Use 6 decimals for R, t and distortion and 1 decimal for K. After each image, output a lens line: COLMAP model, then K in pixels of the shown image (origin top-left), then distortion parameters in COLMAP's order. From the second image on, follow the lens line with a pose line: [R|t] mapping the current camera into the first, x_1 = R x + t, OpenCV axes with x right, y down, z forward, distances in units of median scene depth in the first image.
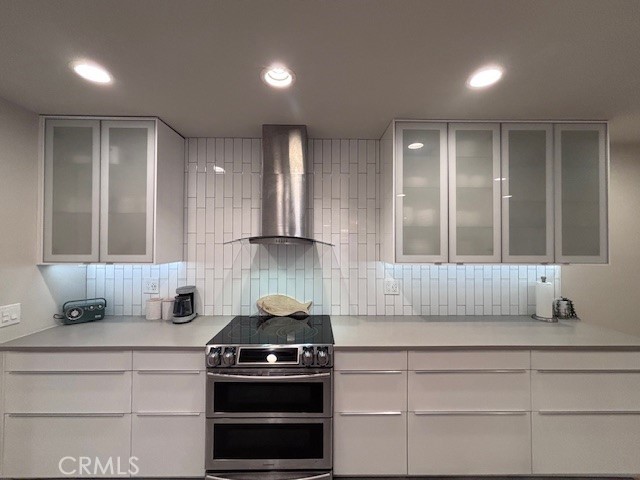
lens RADIAL K [[259.6, 0, 320.0], [0, 259.6, 240.0], [0, 0, 1]] dist [0.000370, -0.000151]
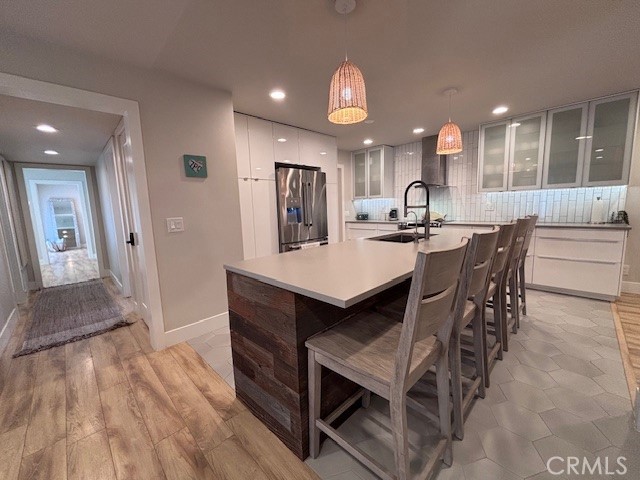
lens RADIAL K [[259.6, 0, 320.0], [0, 259.6, 240.0], [0, 0, 1]] dist [0.000370, -0.000151]
pose [[0.693345, 0.066804, -0.717503, 0.956410], [0.047810, 0.989235, 0.138305, 0.117679], [0.719018, -0.130197, 0.682687, -1.506210]]
